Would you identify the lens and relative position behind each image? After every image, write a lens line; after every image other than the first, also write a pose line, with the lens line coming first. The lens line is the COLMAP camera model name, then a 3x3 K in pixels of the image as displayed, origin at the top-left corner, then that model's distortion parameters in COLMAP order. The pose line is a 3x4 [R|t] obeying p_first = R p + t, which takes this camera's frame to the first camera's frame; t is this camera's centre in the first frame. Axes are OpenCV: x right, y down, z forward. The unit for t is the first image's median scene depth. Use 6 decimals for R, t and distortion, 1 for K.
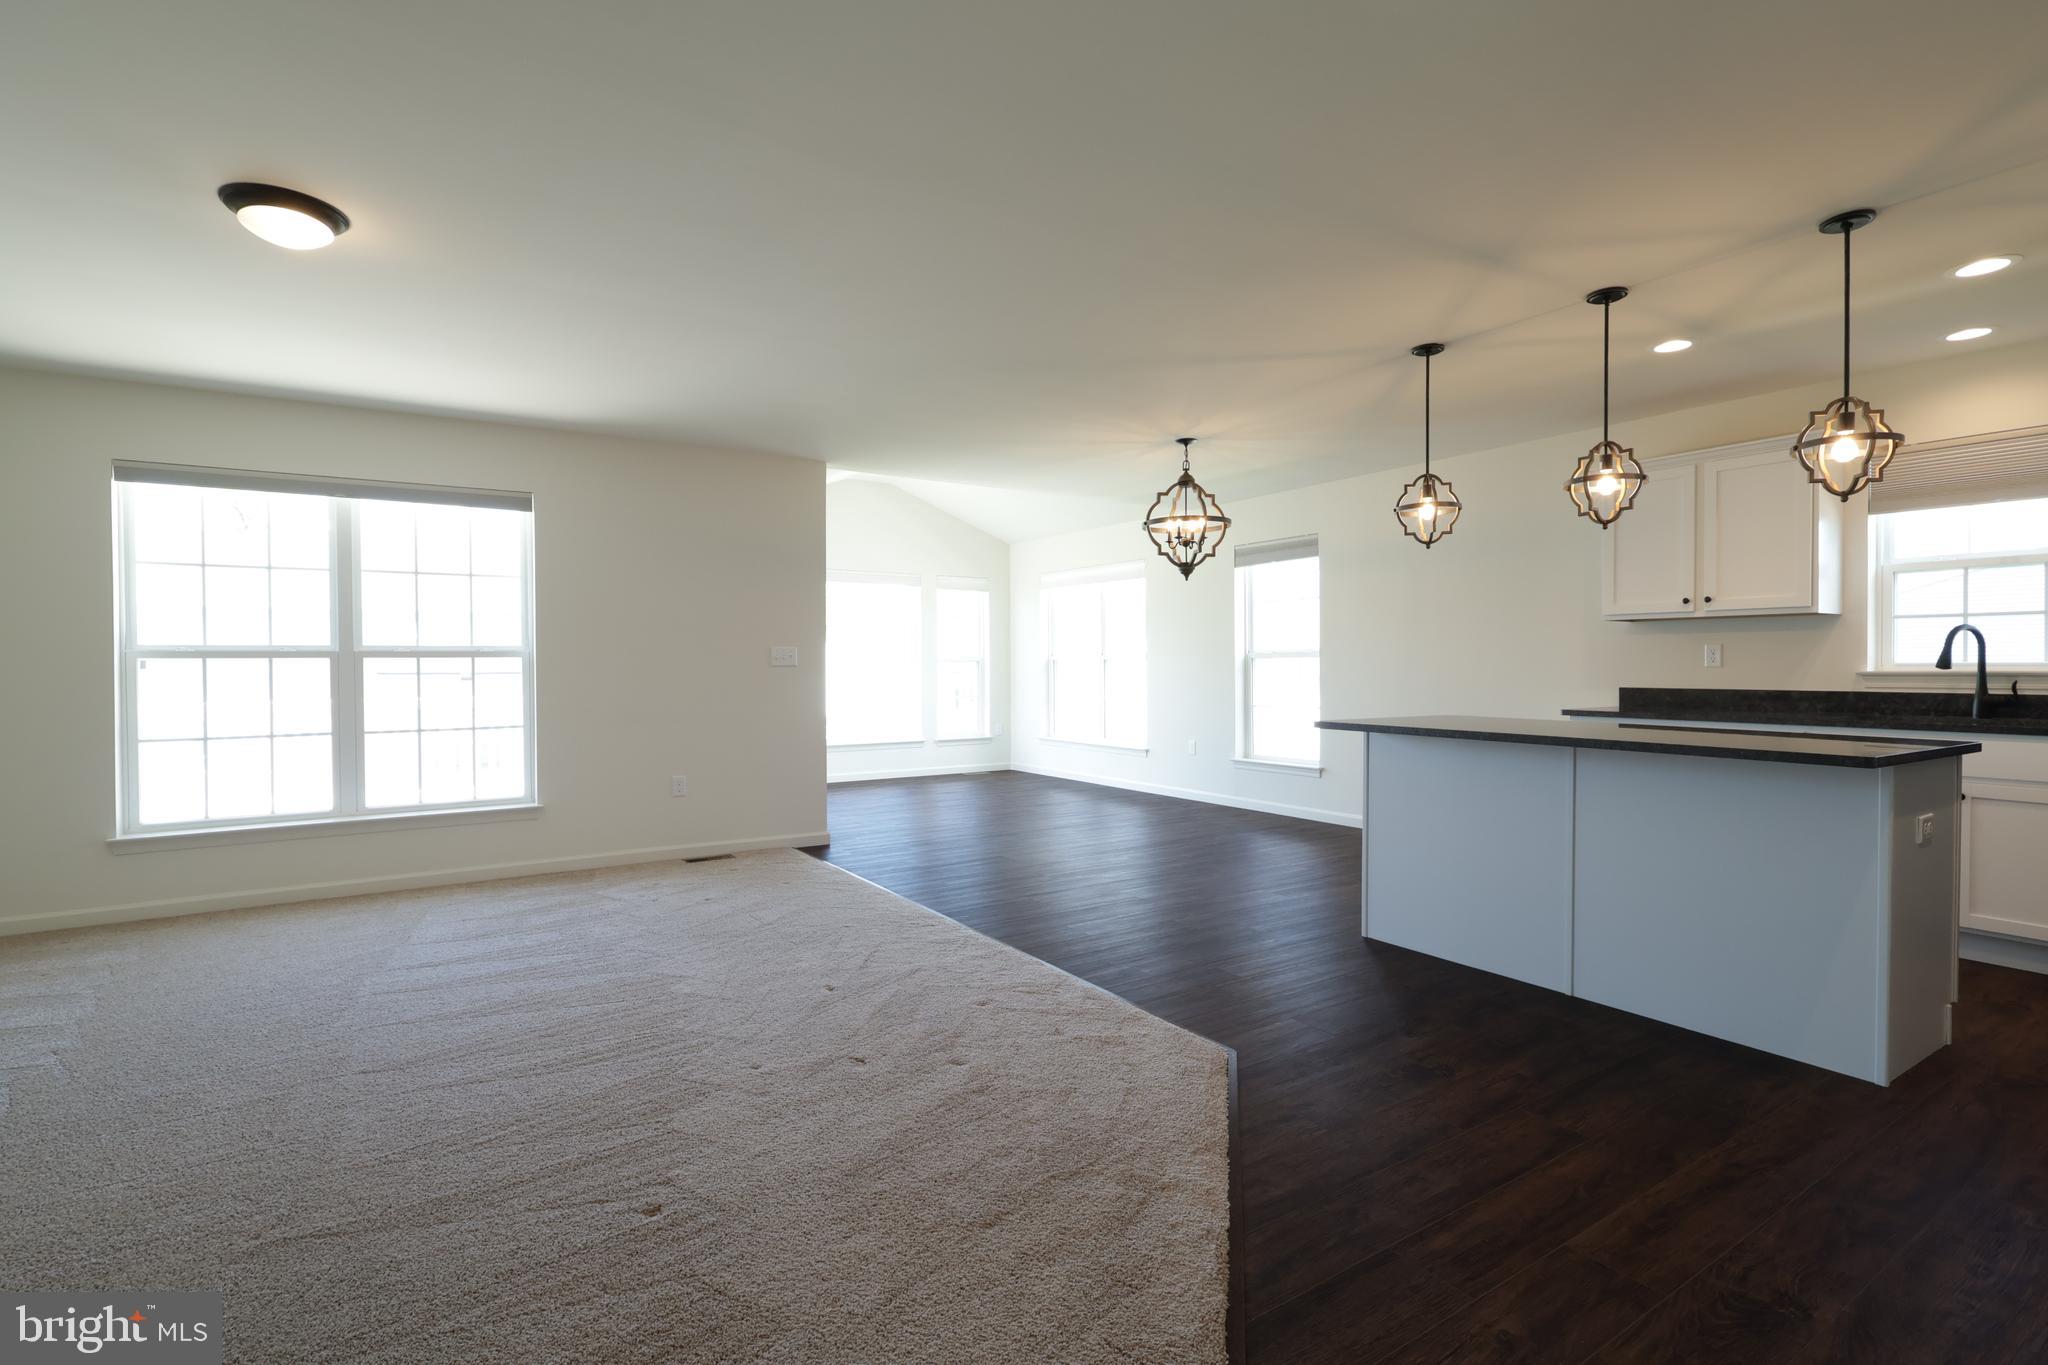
lens RADIAL K [[966.2, 0, 1012.1], [0, 966.2, 684.9], [0, 0, 1]] dist [0.000392, 0.000858]
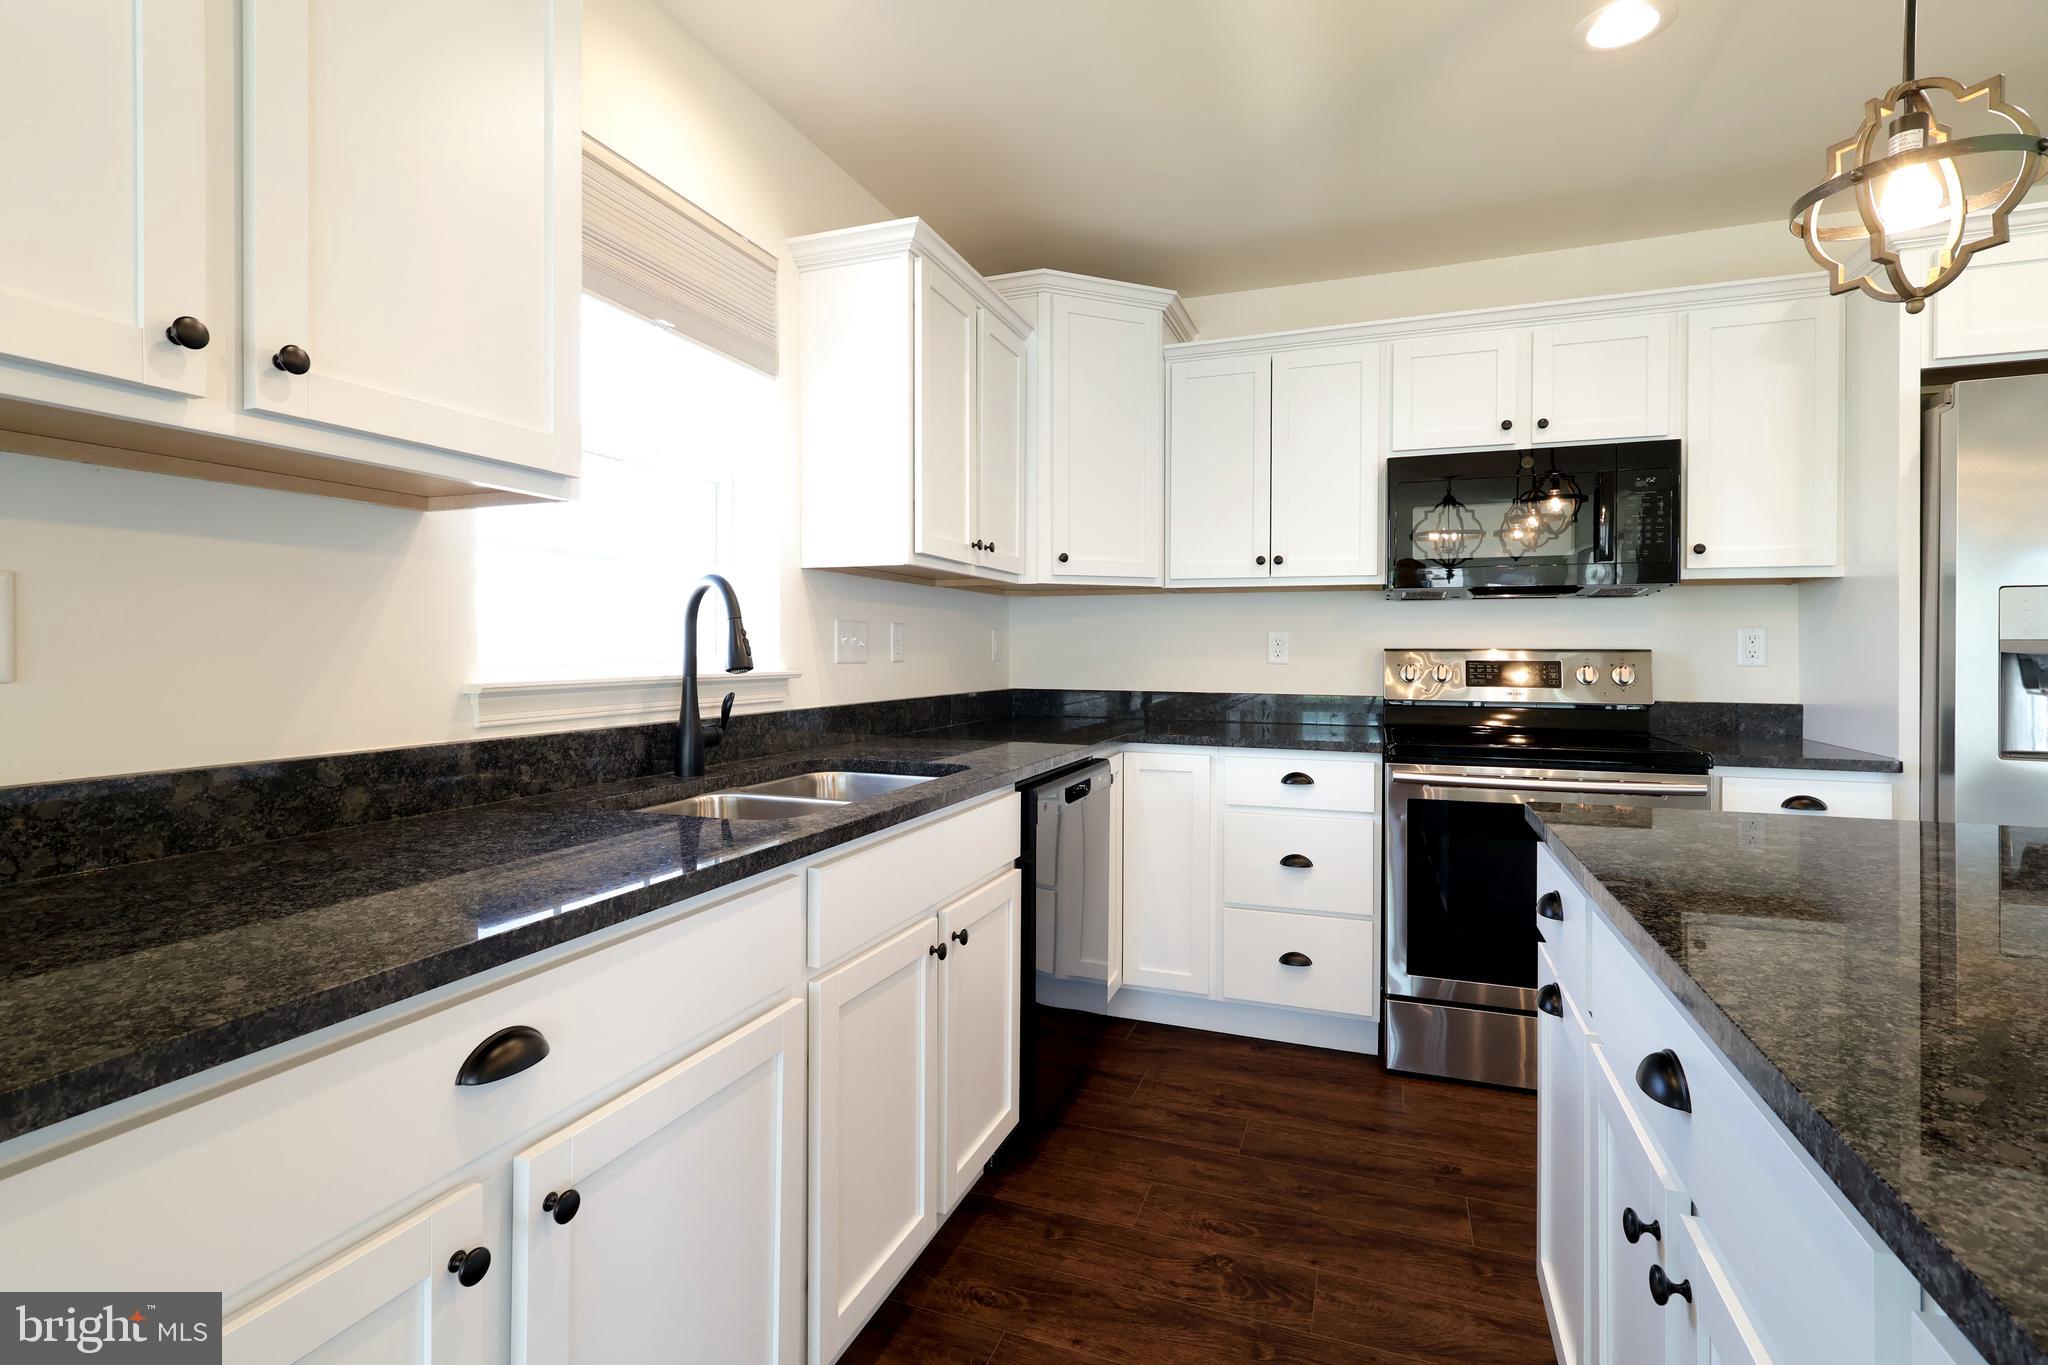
lens RADIAL K [[966.2, 0, 1013.1], [0, 966.2, 651.9], [0, 0, 1]] dist [0.000392, 0.000858]
pose [[-0.596335, -0.002379, 0.802732, 0.408162], [0.013777, 0.999818, 0.013198, -0.022824], [-0.802617, 0.018930, -0.596194, 0.891966]]
